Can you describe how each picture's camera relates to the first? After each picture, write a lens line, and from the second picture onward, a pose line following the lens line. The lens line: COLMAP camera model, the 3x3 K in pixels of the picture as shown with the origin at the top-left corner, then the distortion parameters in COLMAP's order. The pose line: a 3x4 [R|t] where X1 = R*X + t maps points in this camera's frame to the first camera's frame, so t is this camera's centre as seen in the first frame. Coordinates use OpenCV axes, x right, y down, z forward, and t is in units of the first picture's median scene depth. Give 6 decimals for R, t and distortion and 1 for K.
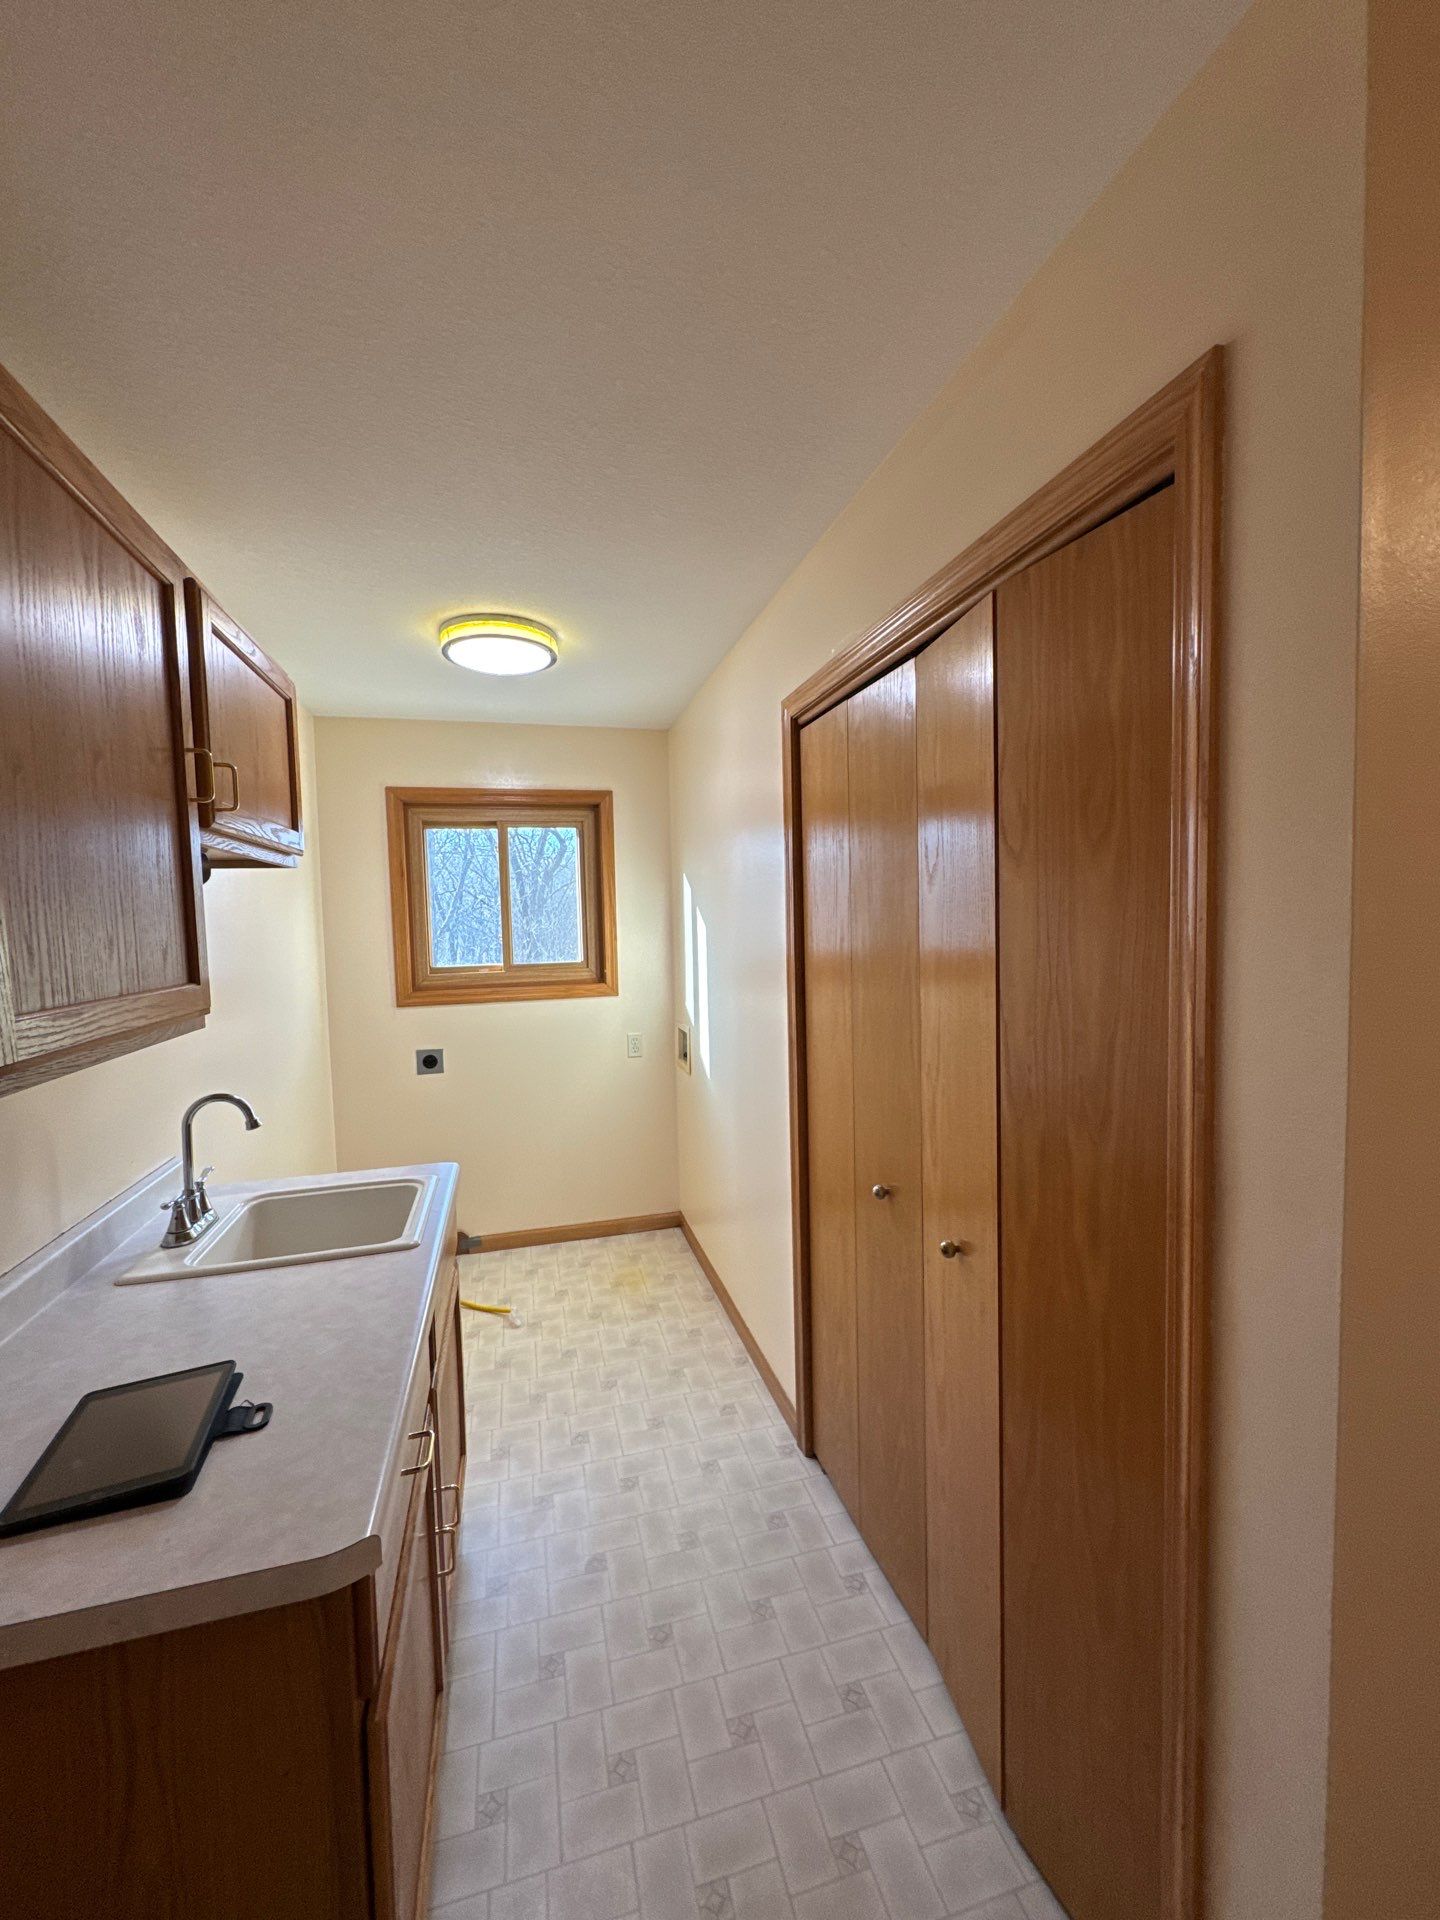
lens RADIAL K [[765.1, 0, 715.6], [0, 765.1, 974.8], [0, 0, 1]] dist [-0.006098, 0.000908]
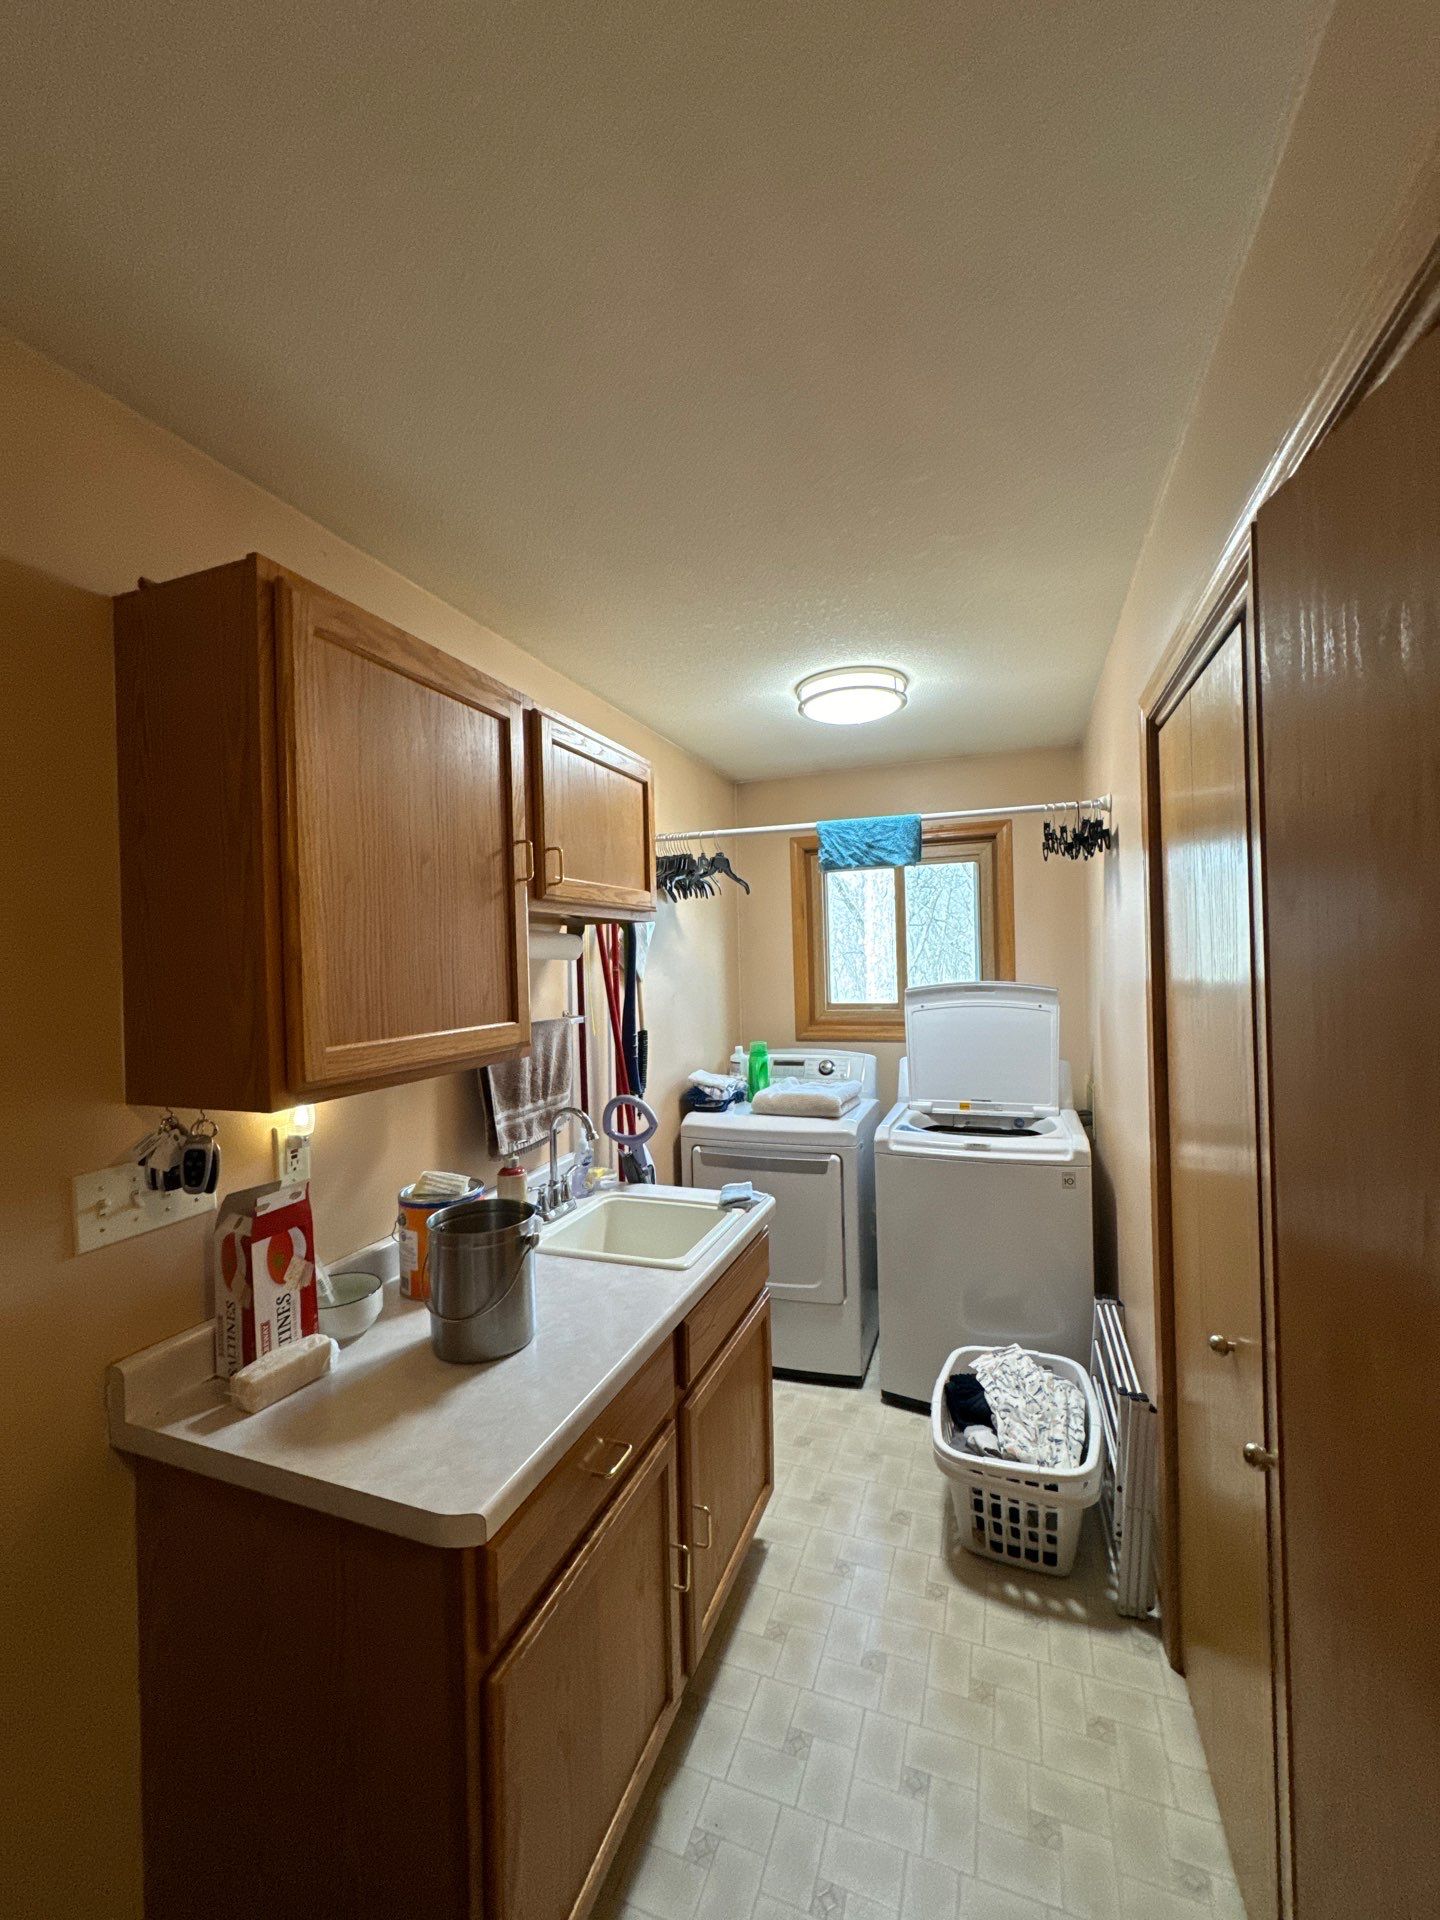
lens RADIAL K [[765.1, 0, 722.4], [0, 765.1, 967.8], [0, 0, 1]] dist [-0.006098, 0.000908]
pose [[0.811592, 0.012035, -0.584101, 0.231688], [-0.038415, 0.998723, -0.032798, -0.032976], [0.582961, 0.049057, 0.811018, 0.104147]]
